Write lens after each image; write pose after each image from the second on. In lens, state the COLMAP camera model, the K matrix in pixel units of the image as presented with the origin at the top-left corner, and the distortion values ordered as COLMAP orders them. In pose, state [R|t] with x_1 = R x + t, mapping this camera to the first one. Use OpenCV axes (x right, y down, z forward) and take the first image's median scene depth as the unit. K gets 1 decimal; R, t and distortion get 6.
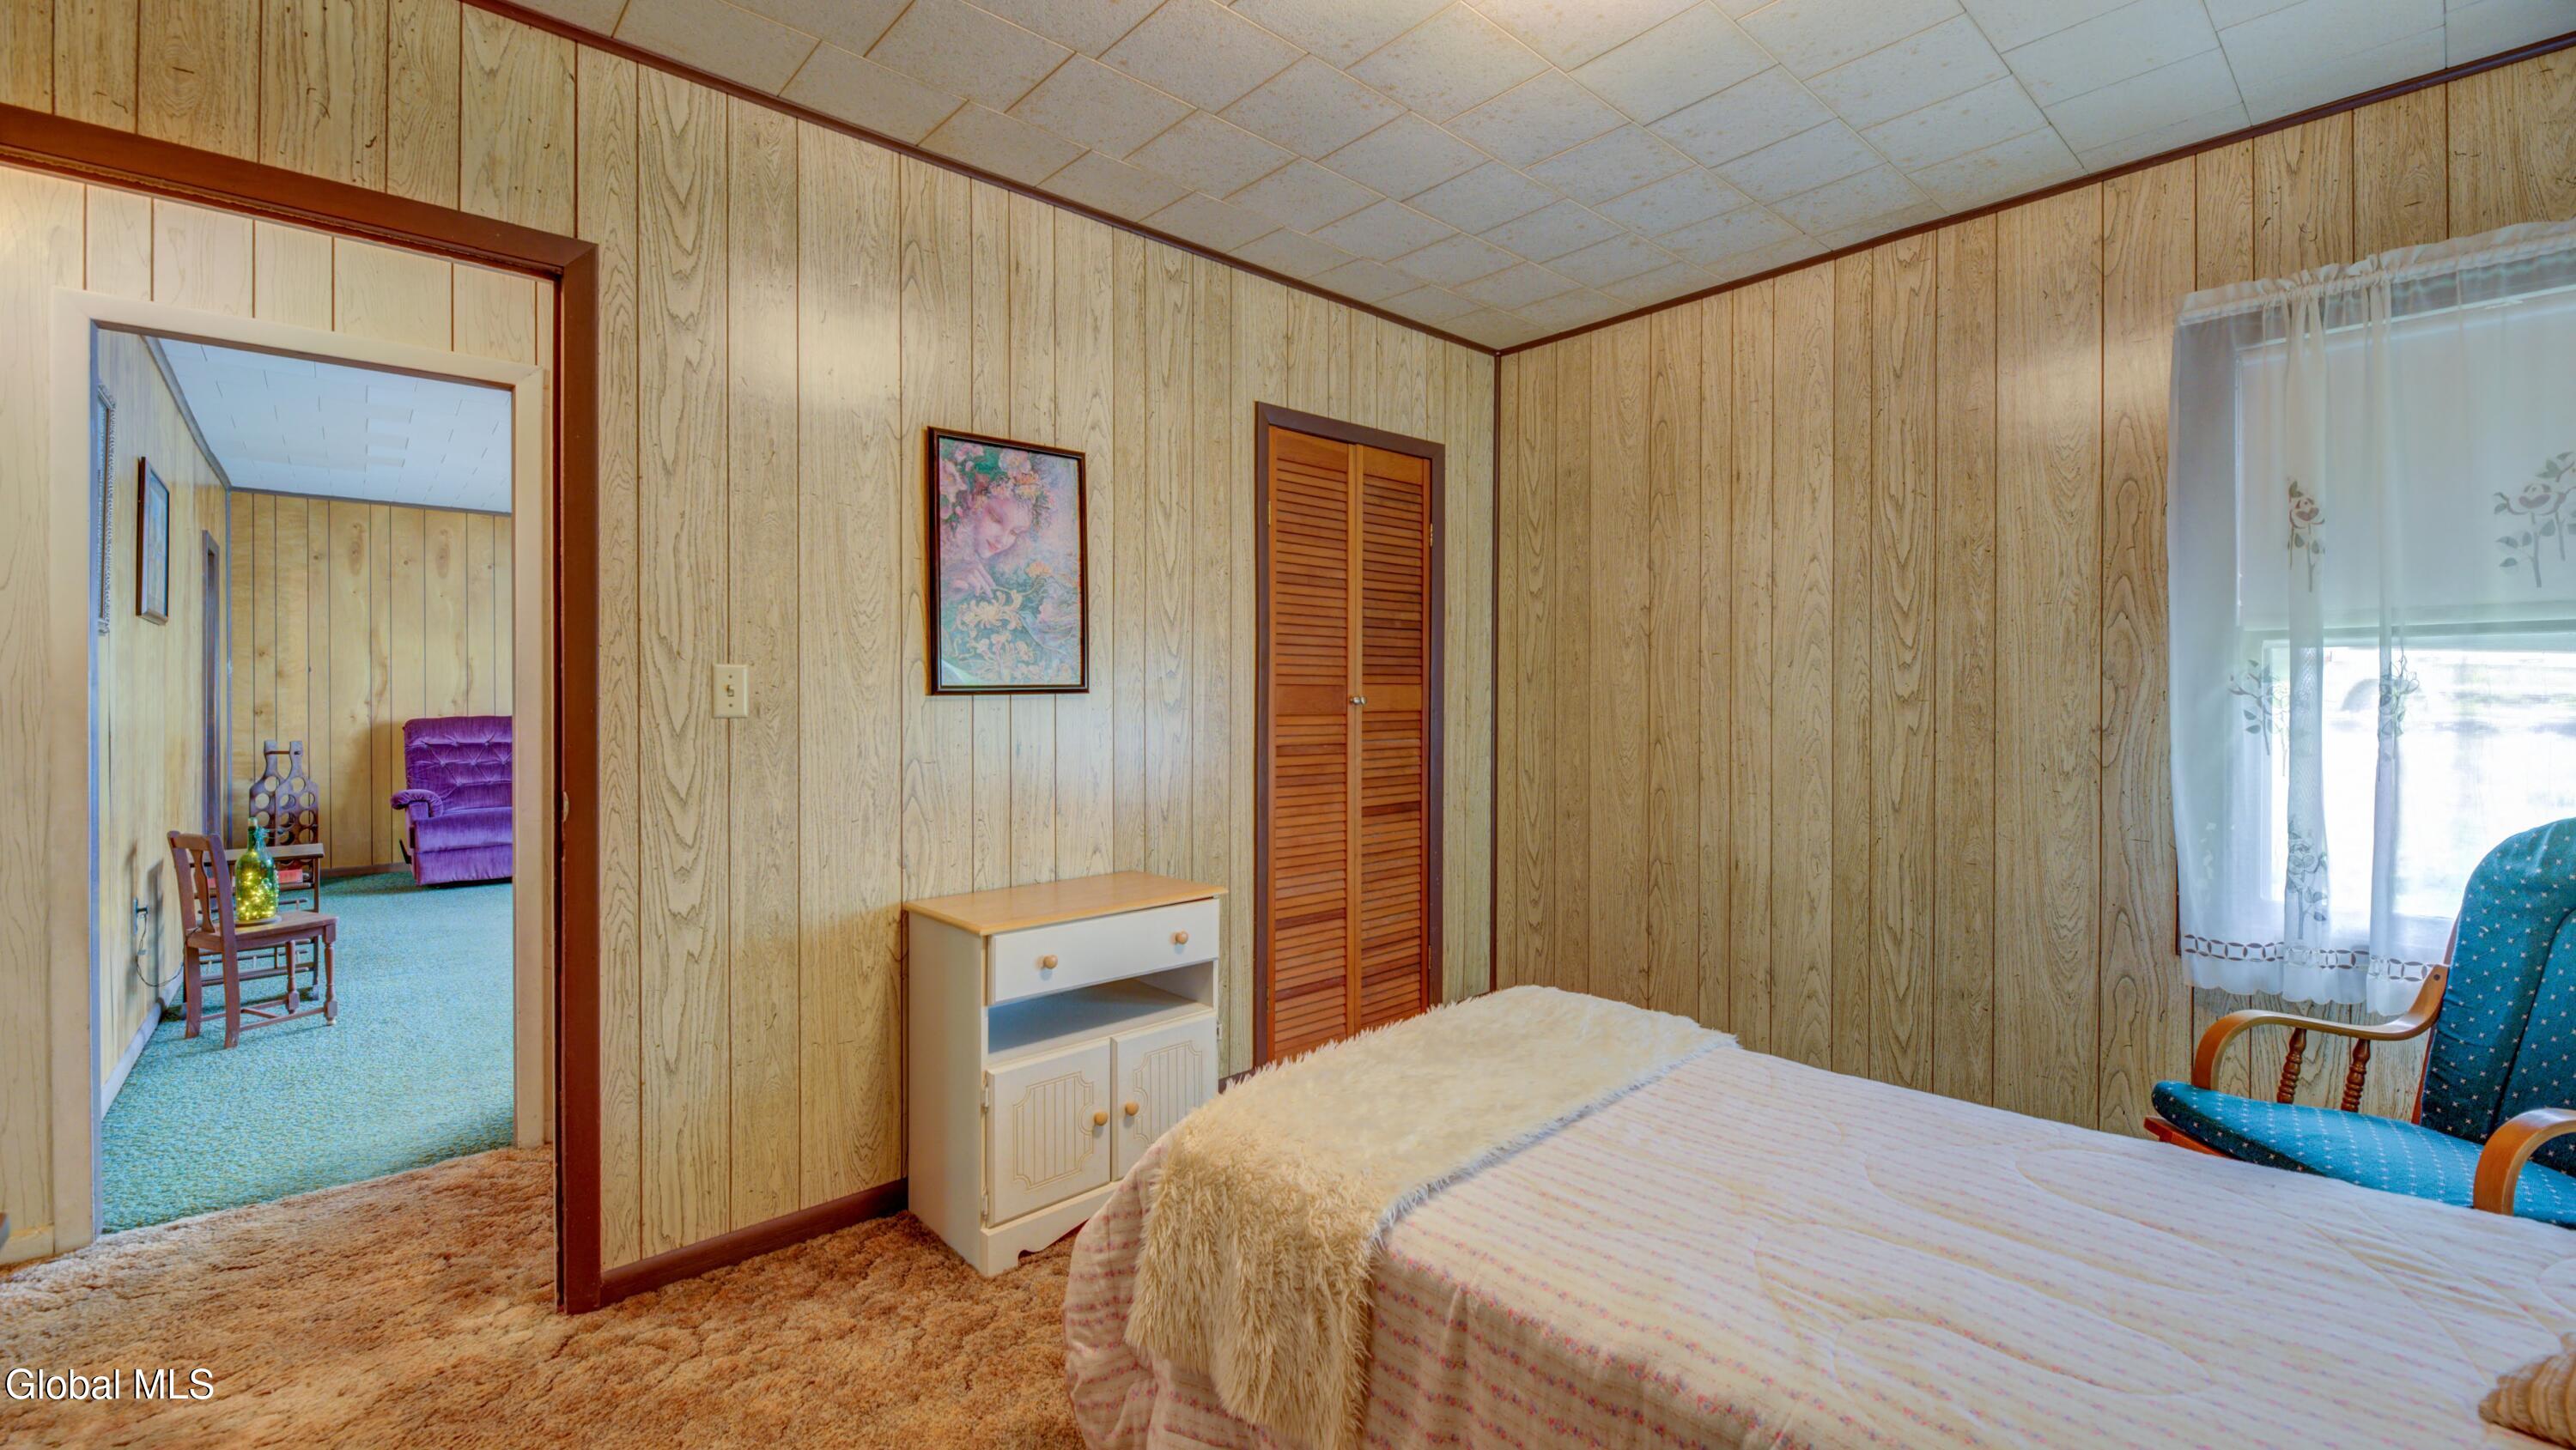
lens RADIAL K [[1058.2, 0, 1276.3], [0, 1058.2, 701.2], [0, 0, 1]] dist [-0.001141, -0.001597]
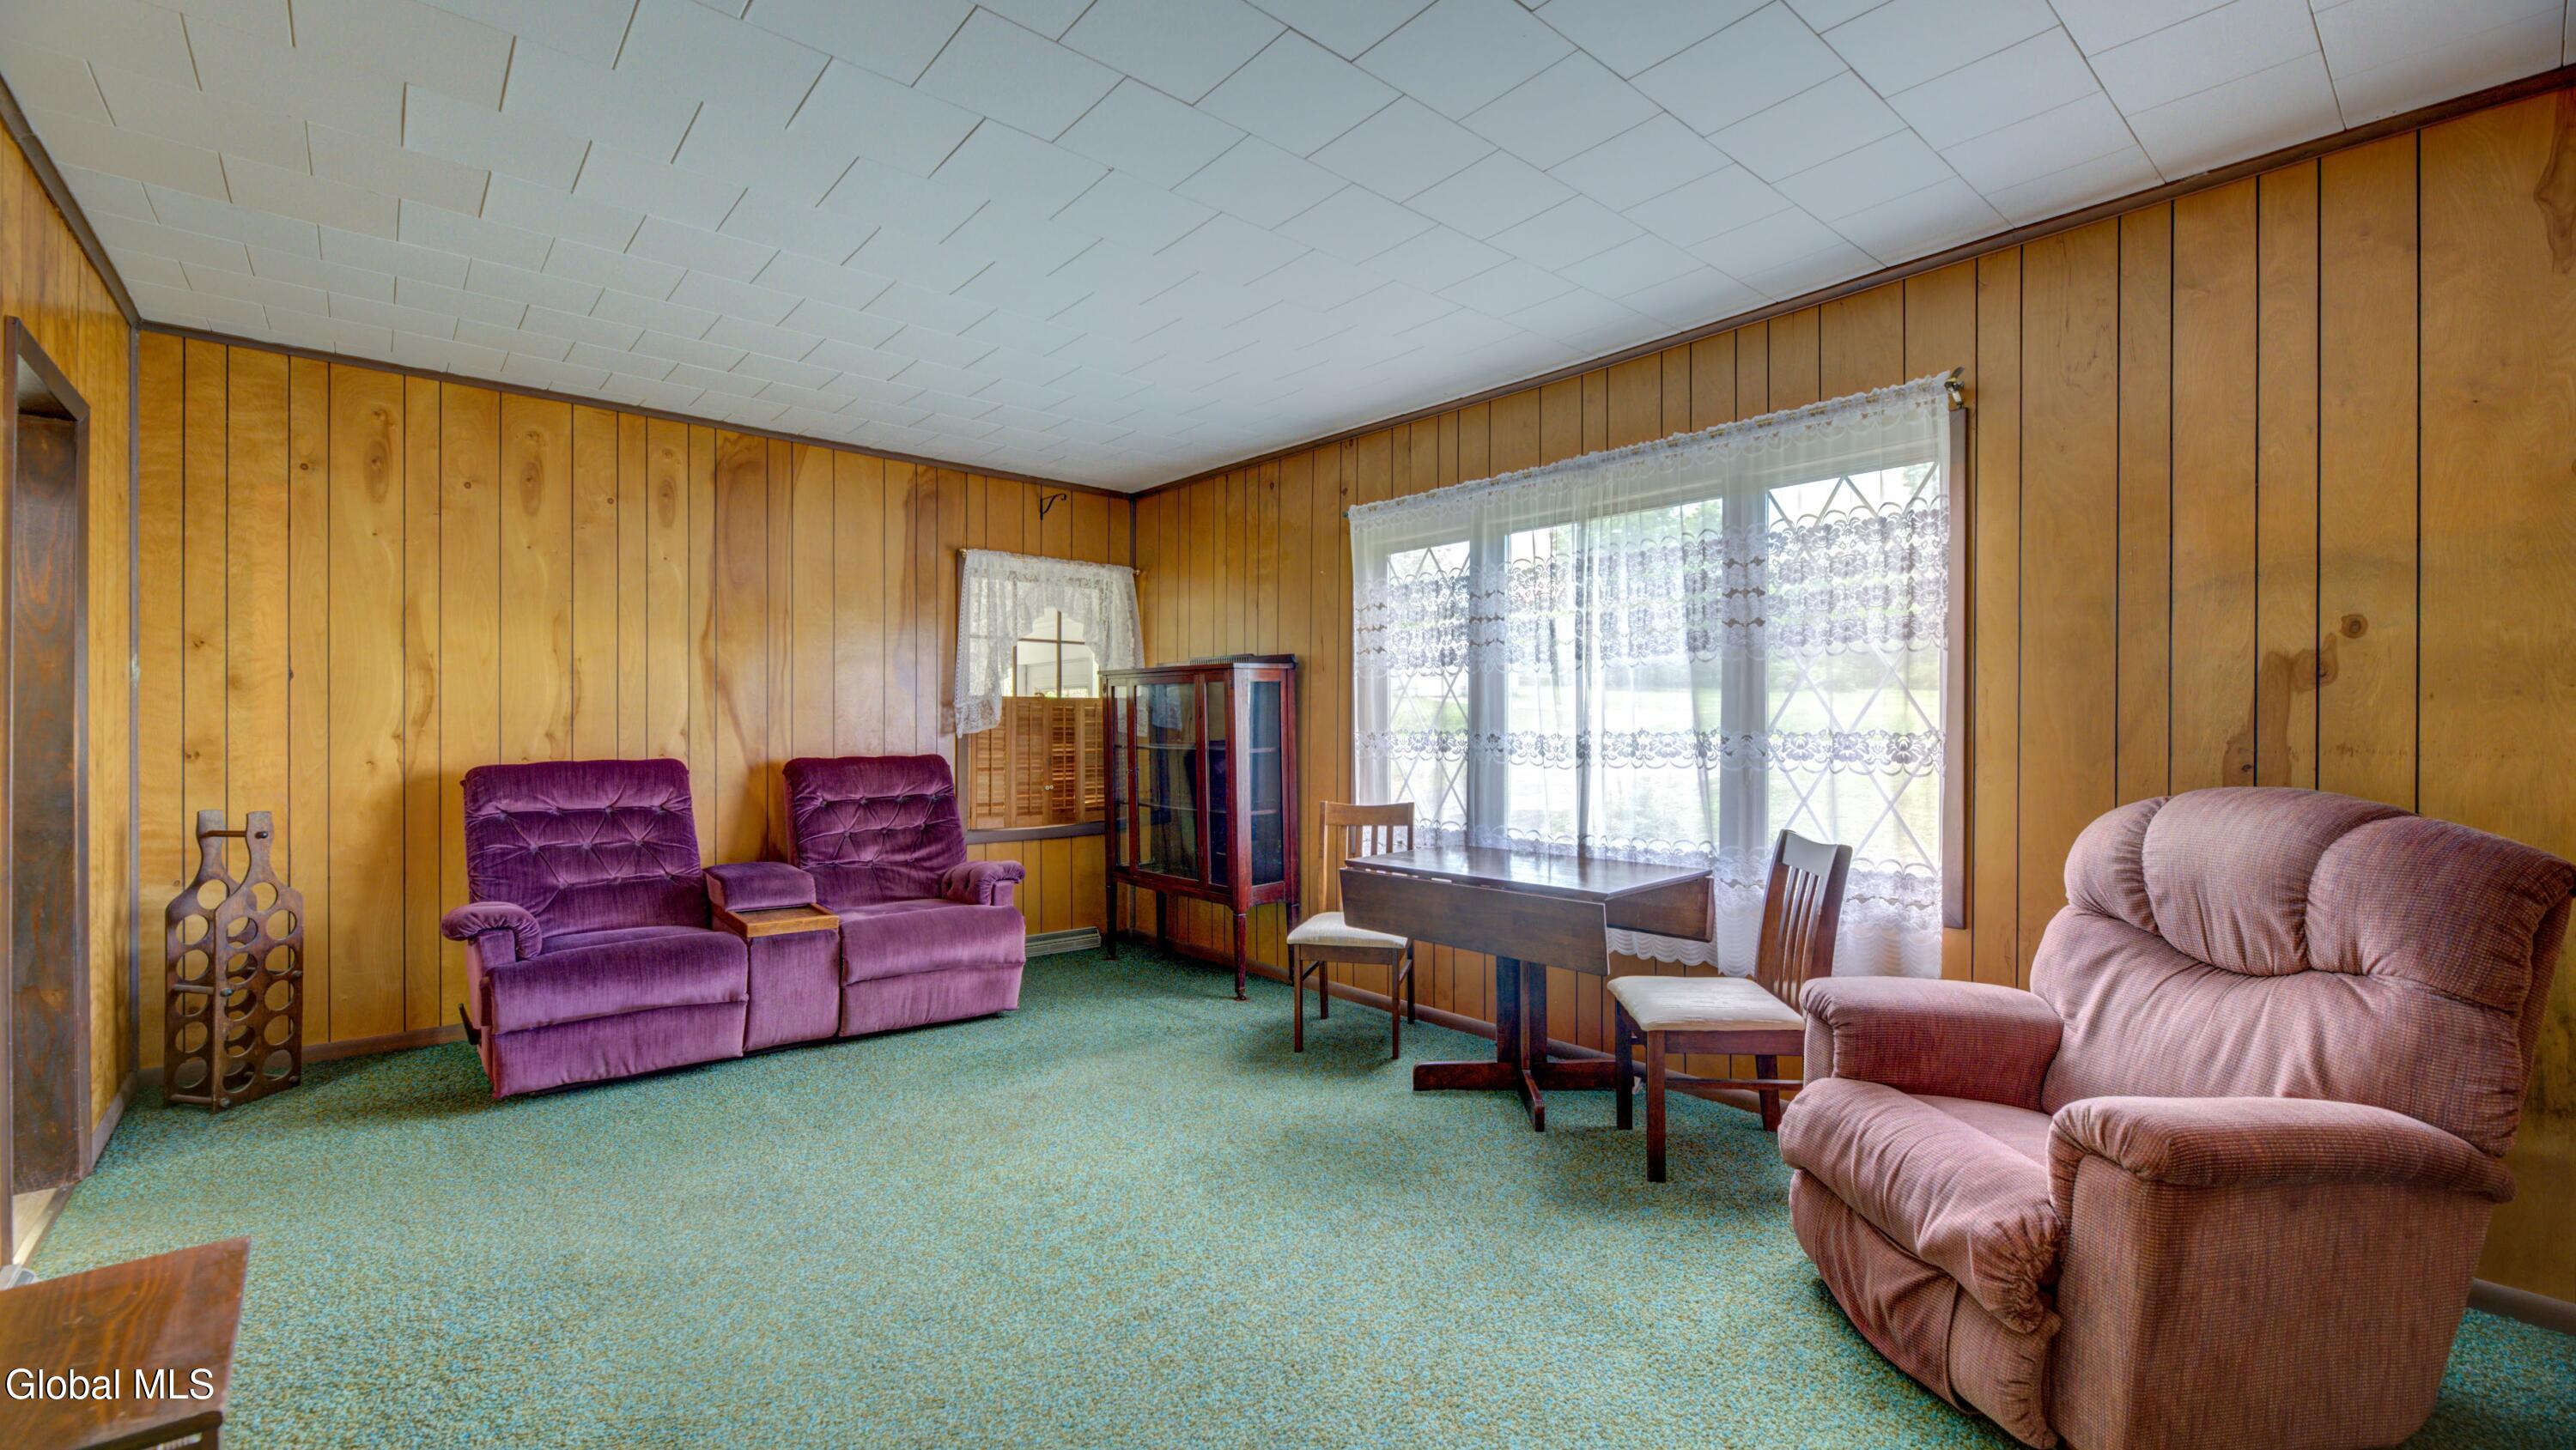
lens RADIAL K [[1058.2, 0, 1287.4], [0, 1058.2, 728.3], [0, 0, 1]] dist [-0.001141, -0.001597]
pose [[0.999969, -0.000376, -0.007907, -0.403139], [0.000327, 0.999981, -0.006172, 0.000611], [0.007909, 0.006170, 0.999950, 0.465621]]
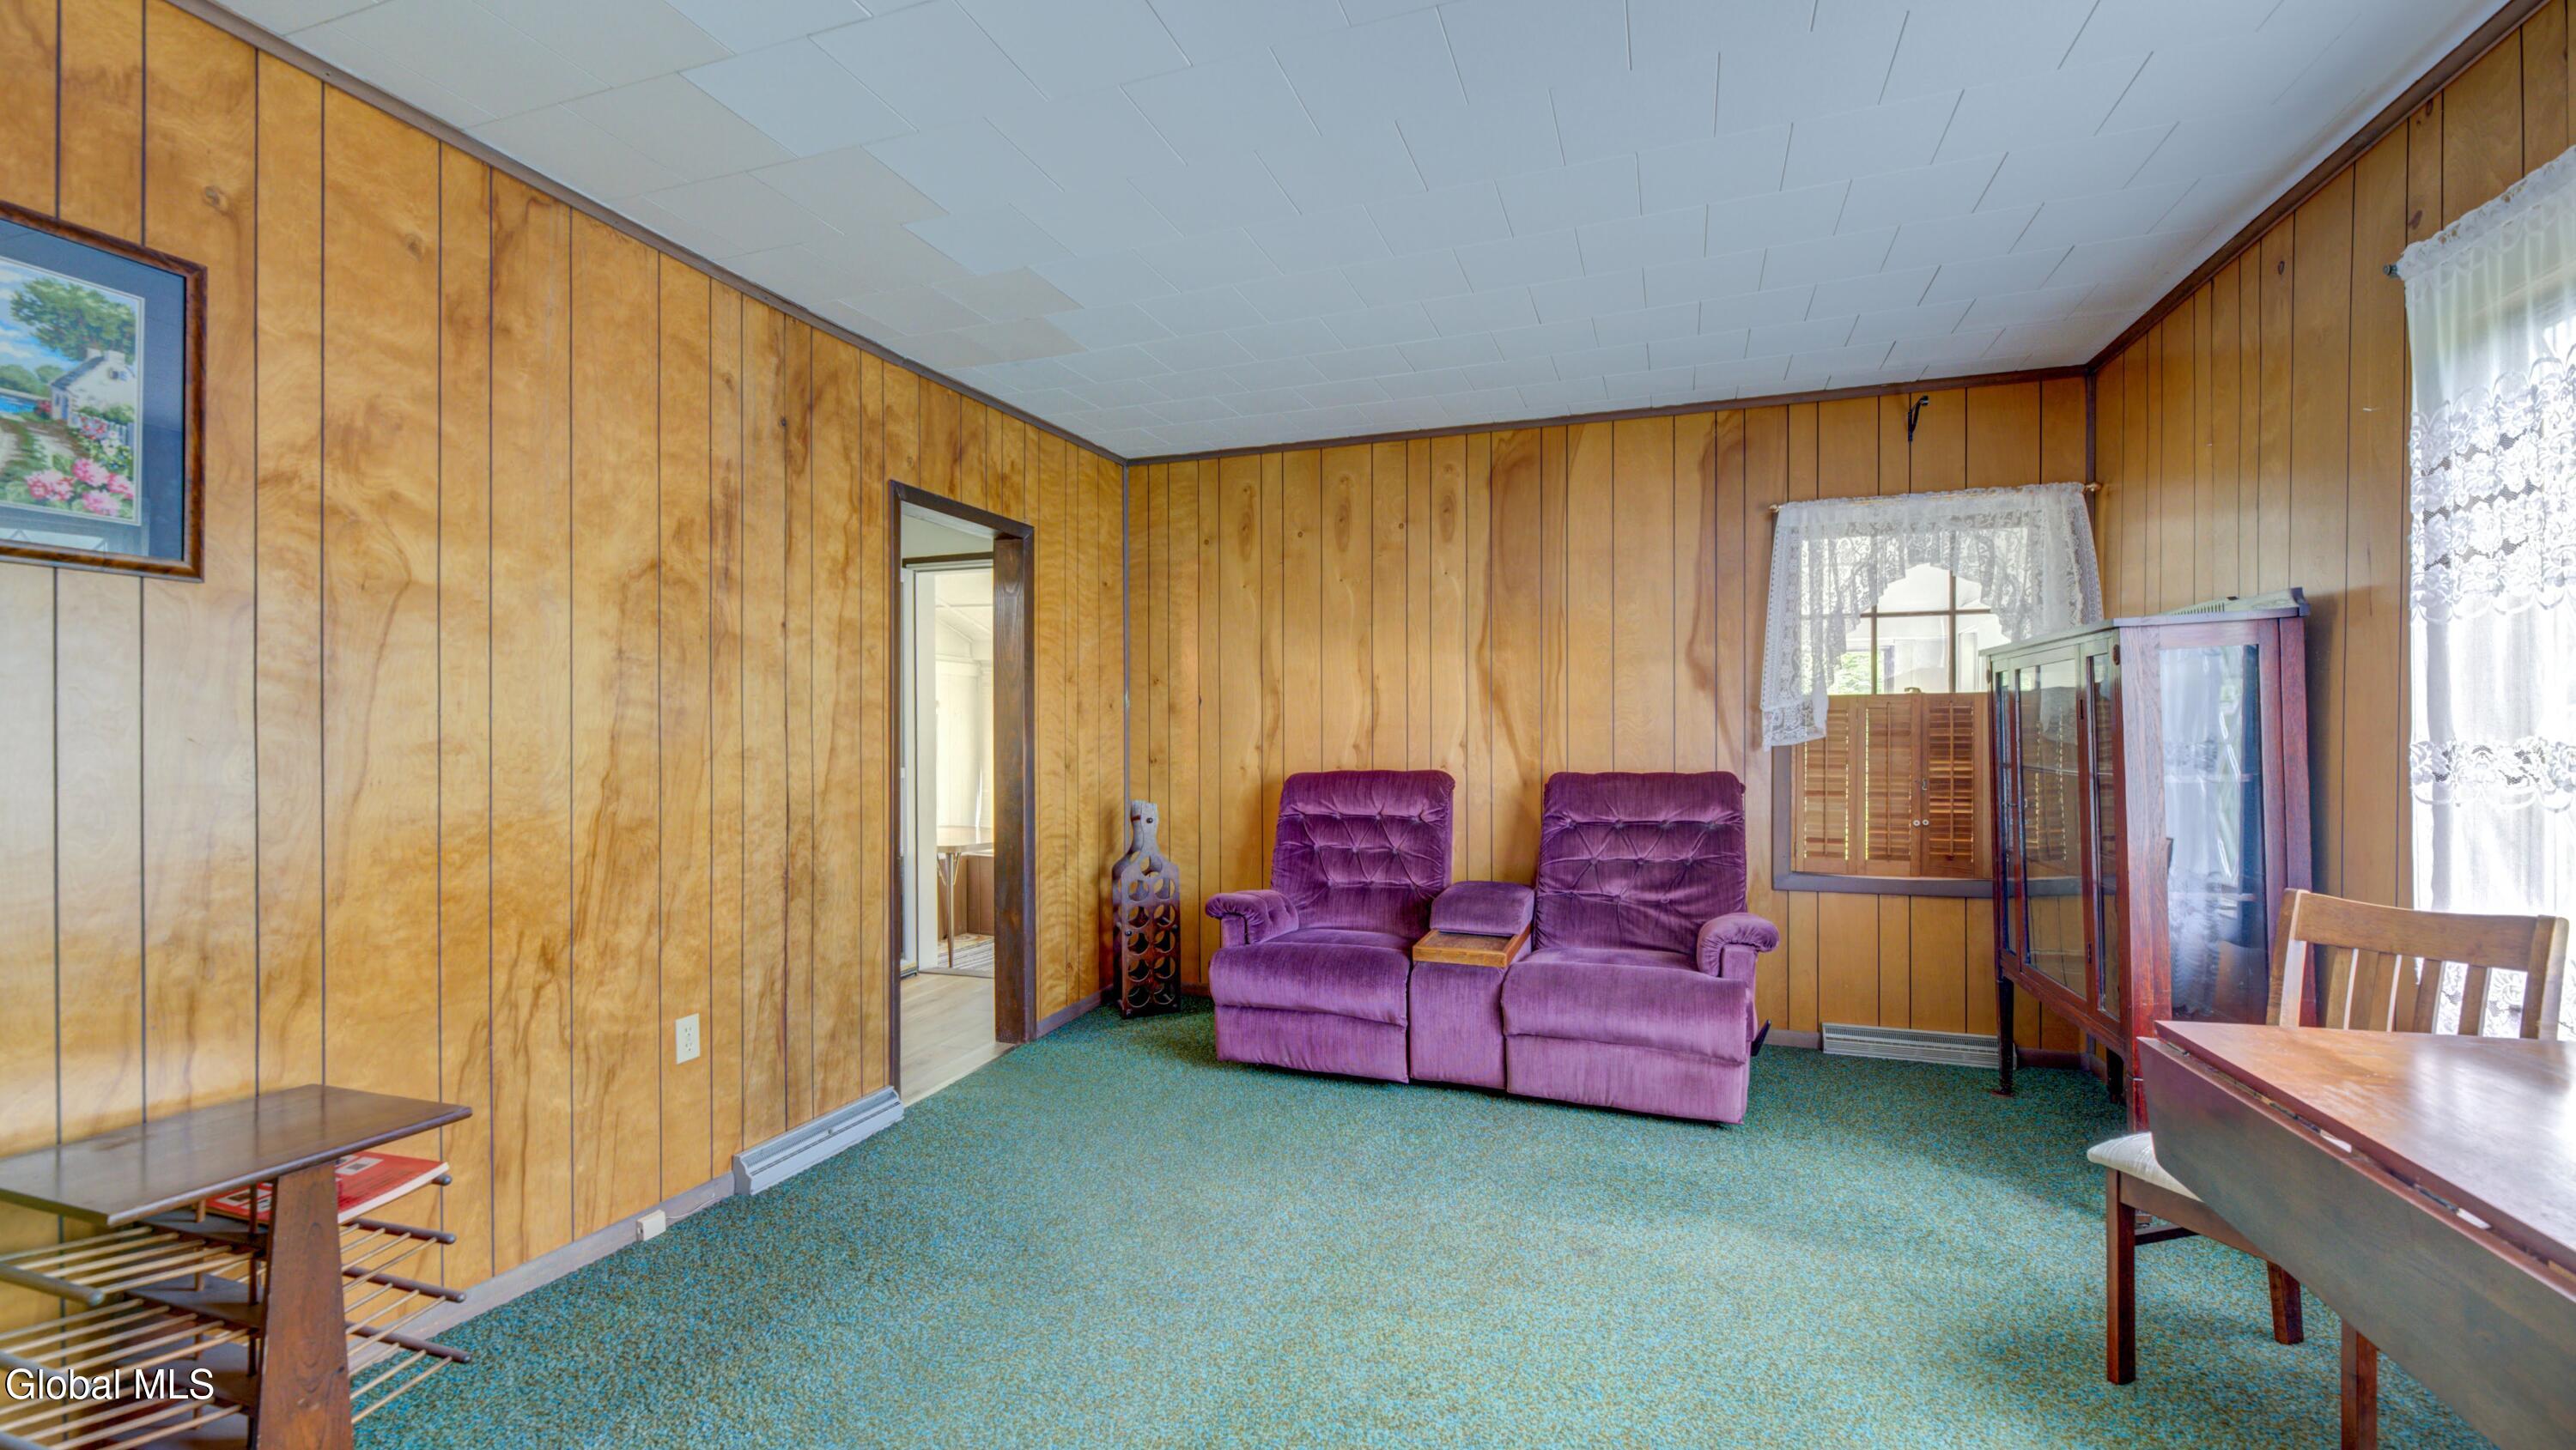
lens RADIAL K [[1058.2, 0, 1289.0], [0, 1058.2, 745.3], [0, 0, 1]] dist [-0.001141, -0.001597]
pose [[0.485940, 0.000691, -0.873992, -0.262814], [-0.001036, 0.999999, 0.000214, -0.000342], [0.873992, 0.000801, 0.485940, 0.701934]]
